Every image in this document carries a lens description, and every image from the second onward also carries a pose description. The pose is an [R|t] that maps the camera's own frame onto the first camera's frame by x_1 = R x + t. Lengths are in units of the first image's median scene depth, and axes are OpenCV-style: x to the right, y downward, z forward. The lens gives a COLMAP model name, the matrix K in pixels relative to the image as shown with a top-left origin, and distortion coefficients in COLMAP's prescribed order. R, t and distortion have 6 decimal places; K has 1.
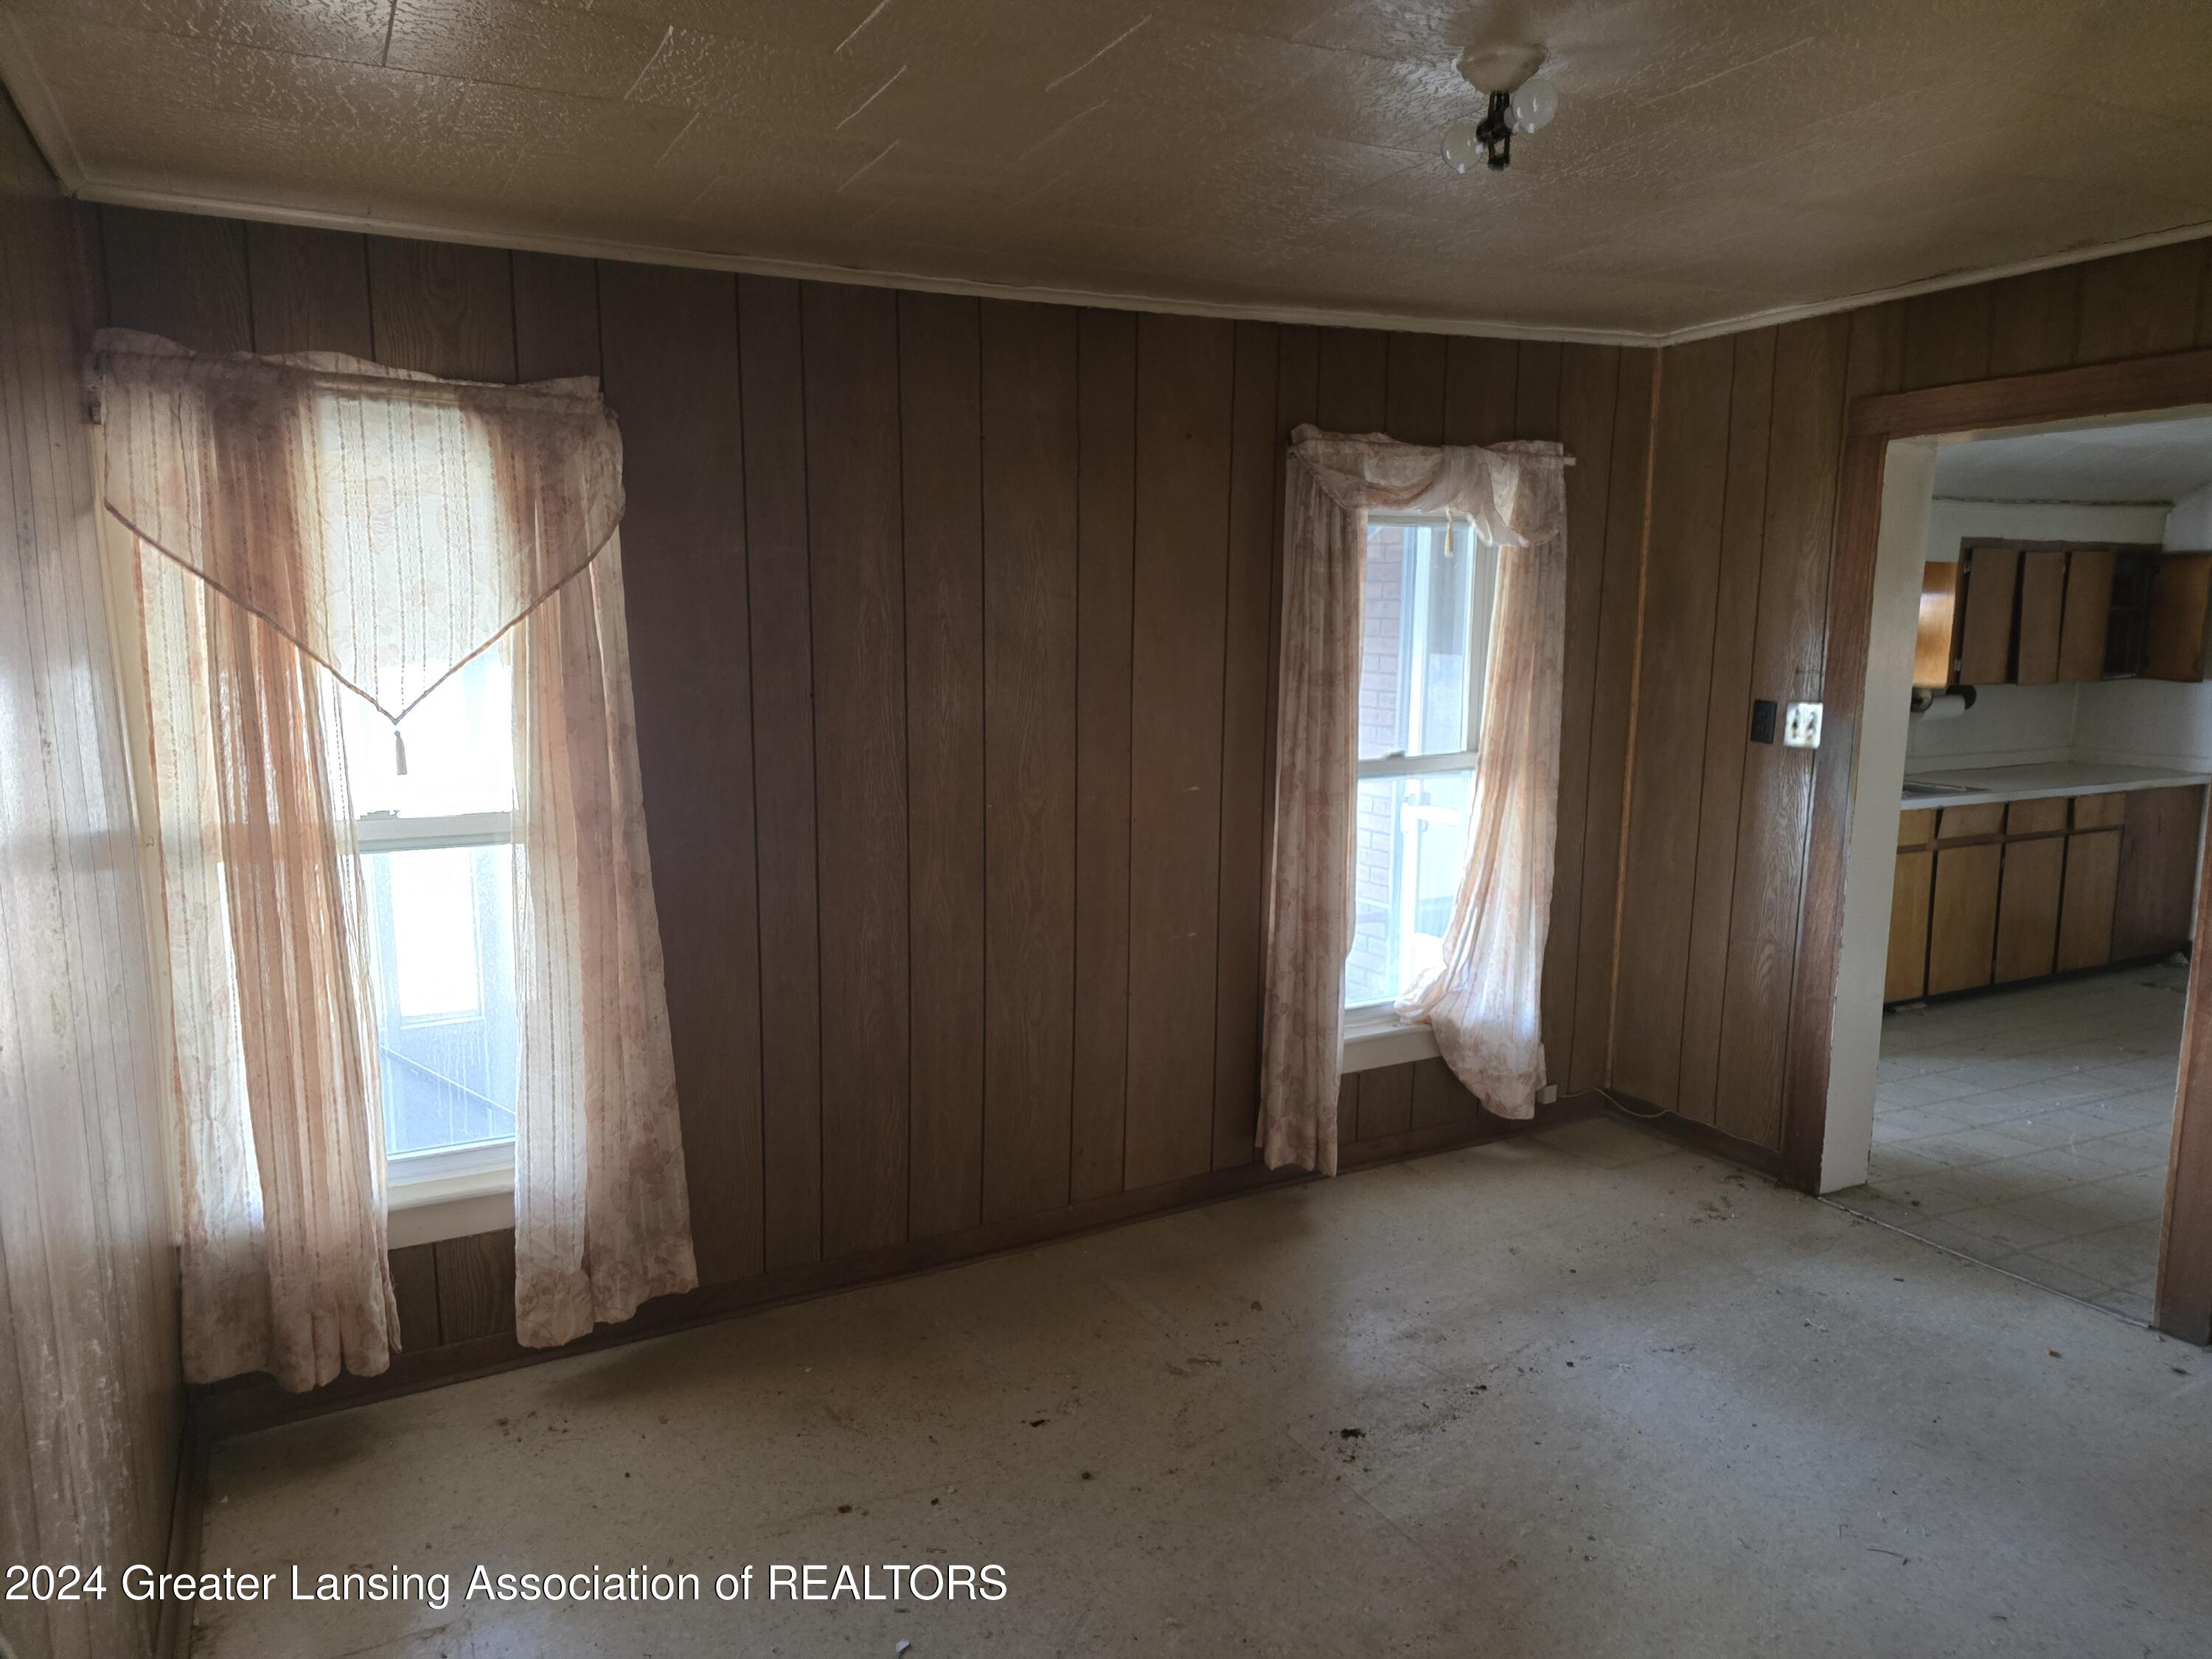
lens RADIAL K [[1491.3, 0, 1122.7], [0, 1491.3, 829.8], [0, 0, 1]] dist [0.018596, -0.003312]
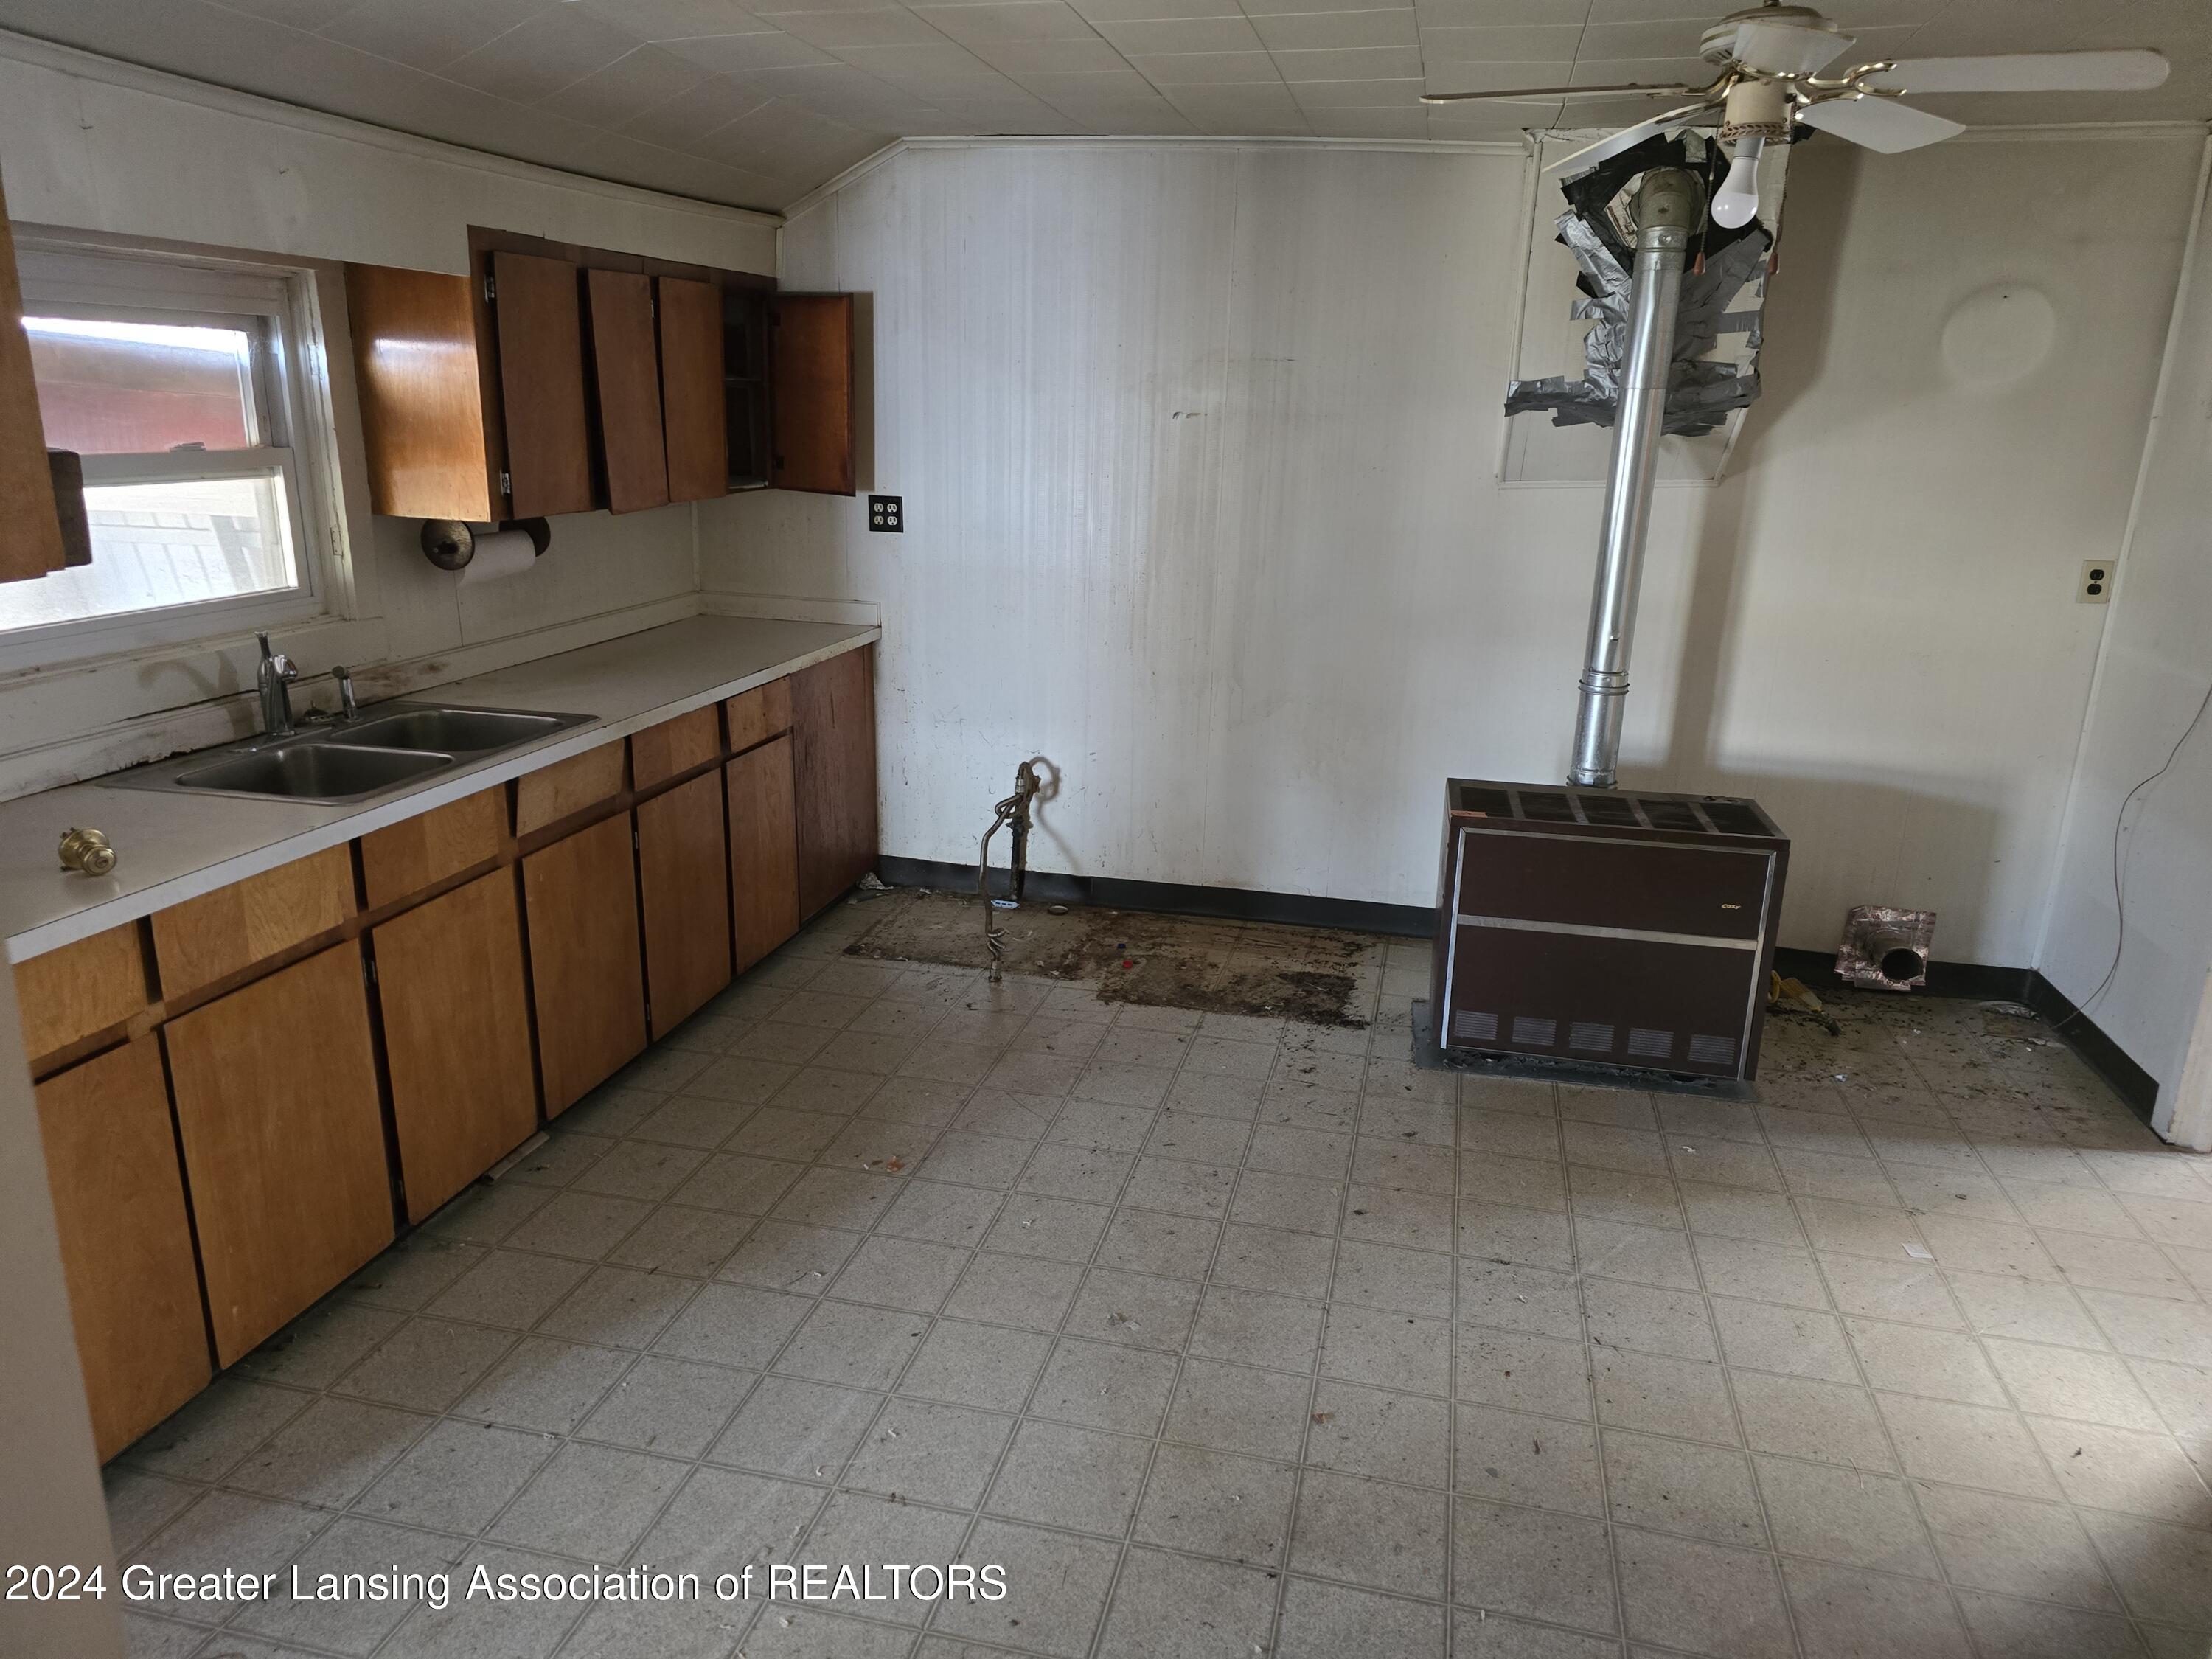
lens RADIAL K [[1491.3, 0, 1112.1], [0, 1491.3, 818.7], [0, 0, 1]] dist [0.018596, -0.003312]
pose [[0.661664, -0.194343, 0.724176, 0.292111], [0.092226, 0.979586, 0.178621, -0.067587], [-0.744107, -0.051399, 0.666081, 0.481148]]
